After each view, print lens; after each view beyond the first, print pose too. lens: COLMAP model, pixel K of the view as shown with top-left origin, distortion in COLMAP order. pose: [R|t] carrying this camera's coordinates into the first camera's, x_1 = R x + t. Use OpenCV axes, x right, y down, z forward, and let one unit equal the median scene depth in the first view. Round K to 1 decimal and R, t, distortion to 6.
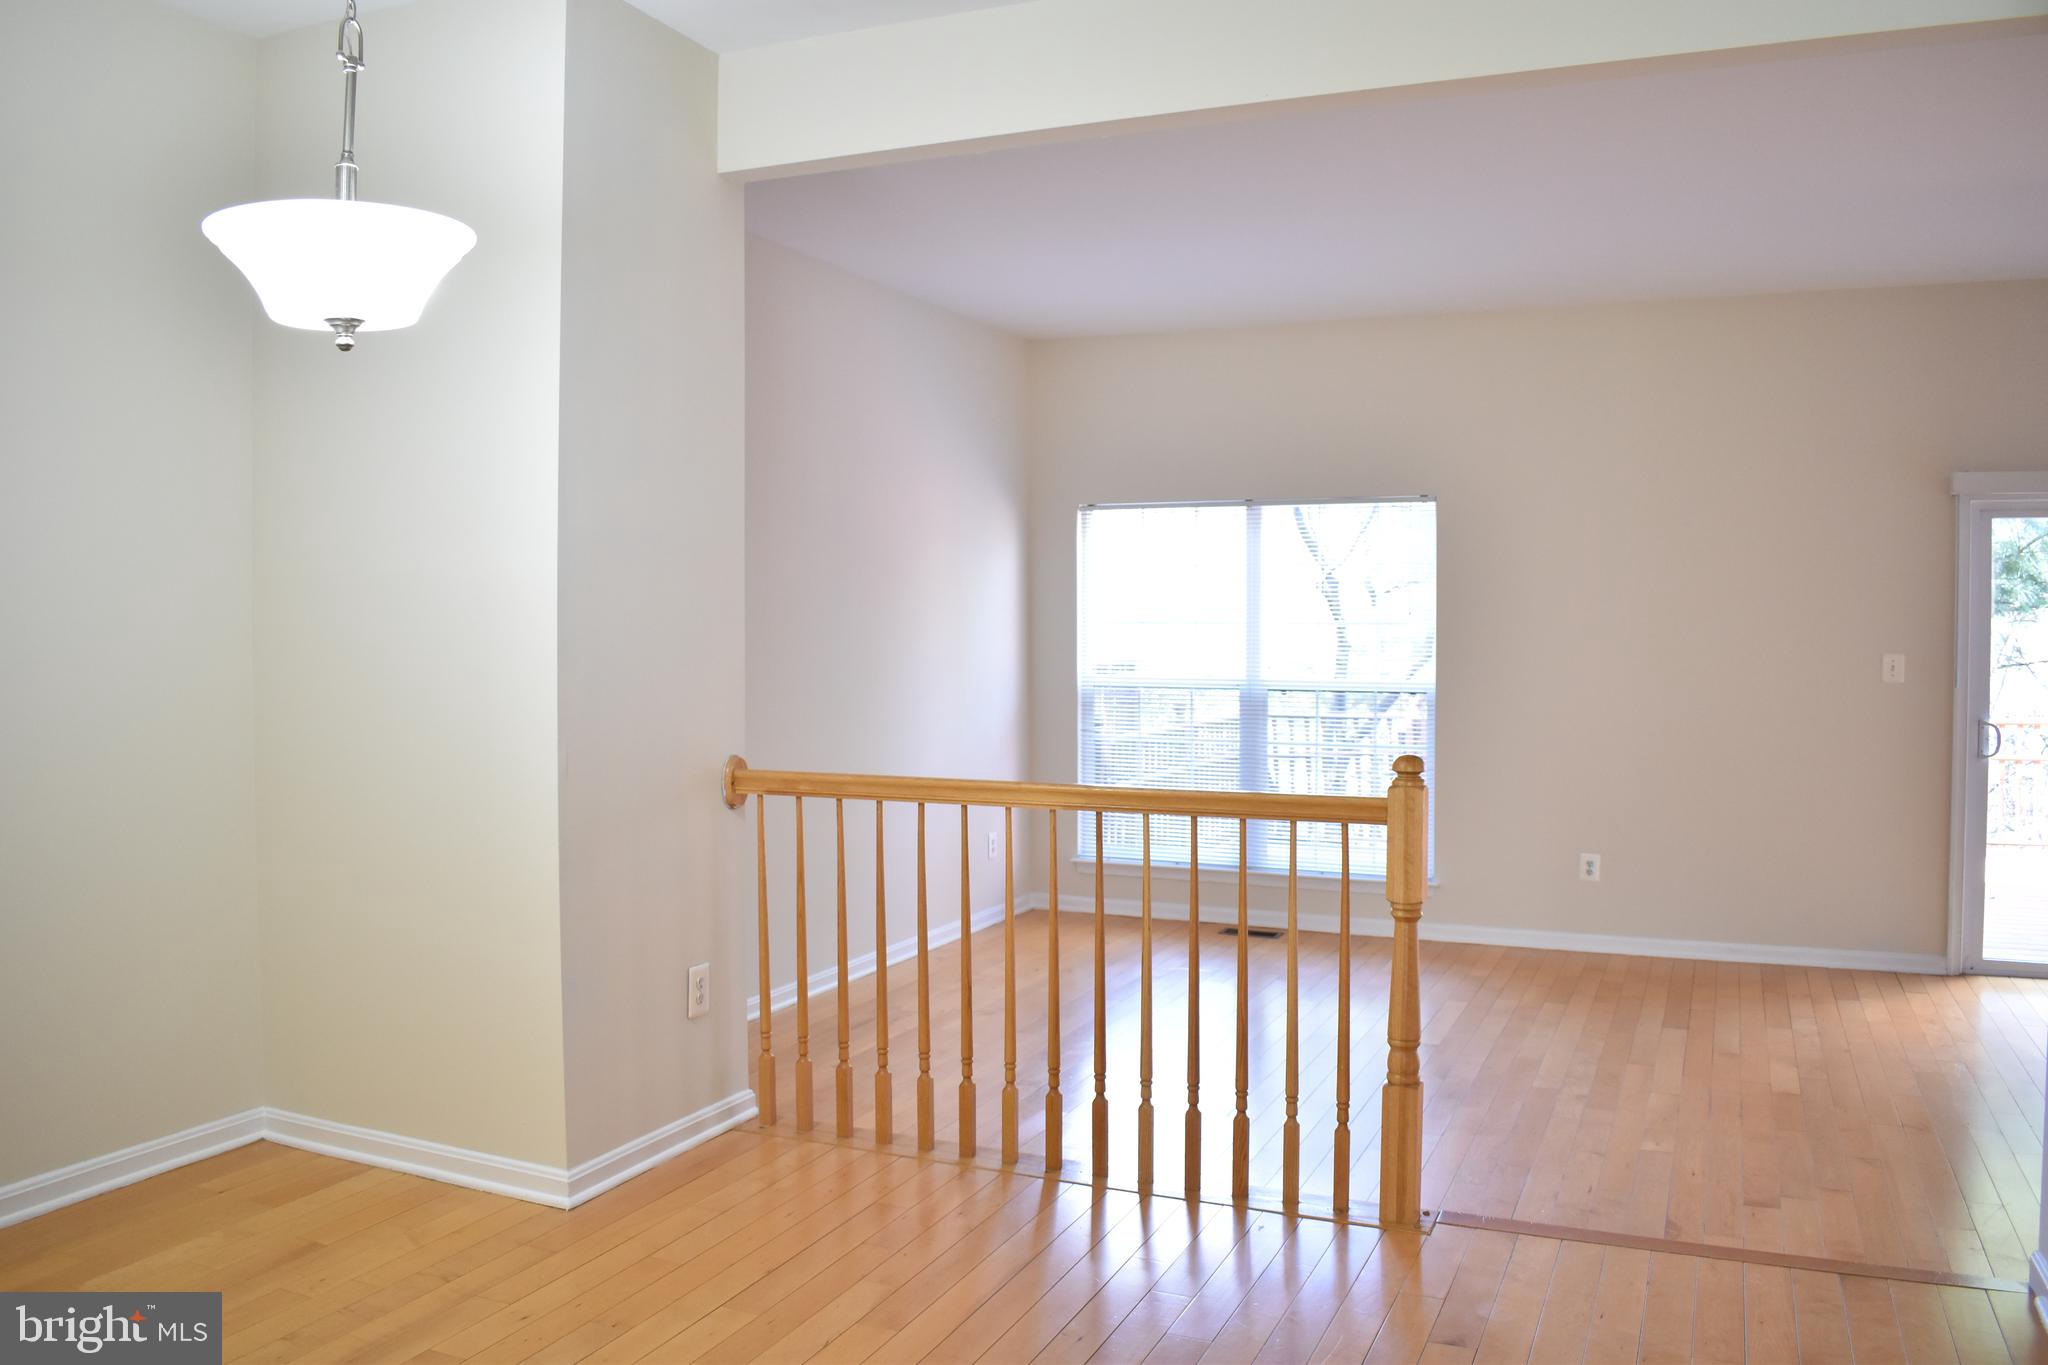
lens RADIAL K [[1615.1, 0, 1021.7], [0, 1615.1, 681.1], [0, 0, 1]] dist [-0.096915, 0.022169]
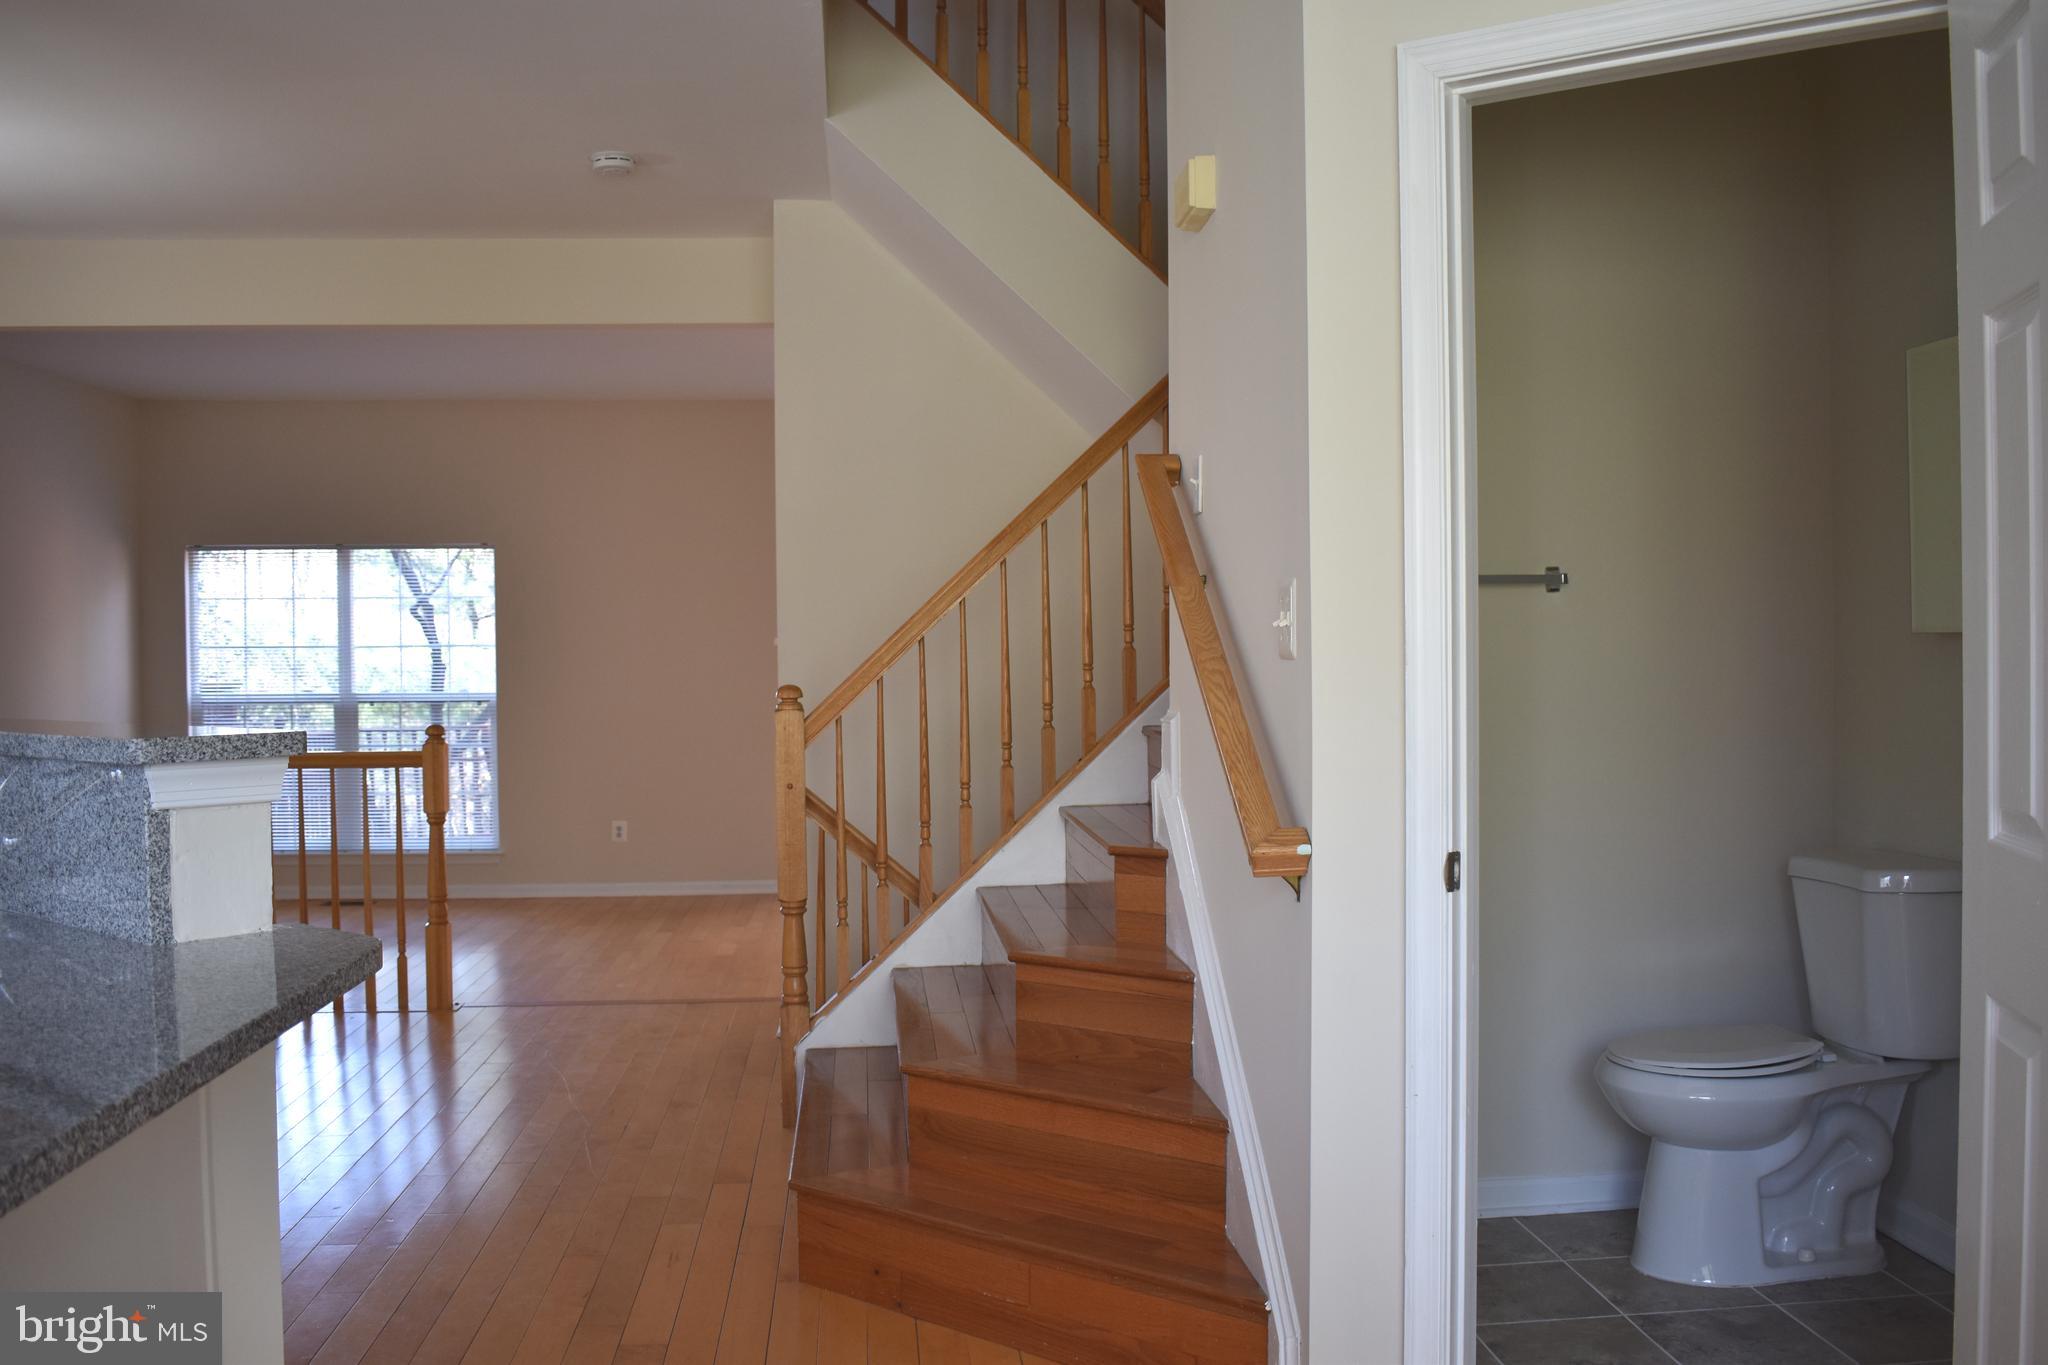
lens RADIAL K [[1780.1, 0, 1026.9], [0, 1780.1, 690.8], [0, 0, 1]] dist [-0.089260, 0.031003]
pose [[0.874944, -0.018987, 0.483852, -0.052634], [0.024159, 0.999698, -0.004458, 0.017040], [-0.483621, 0.015590, 0.875138, -0.448036]]
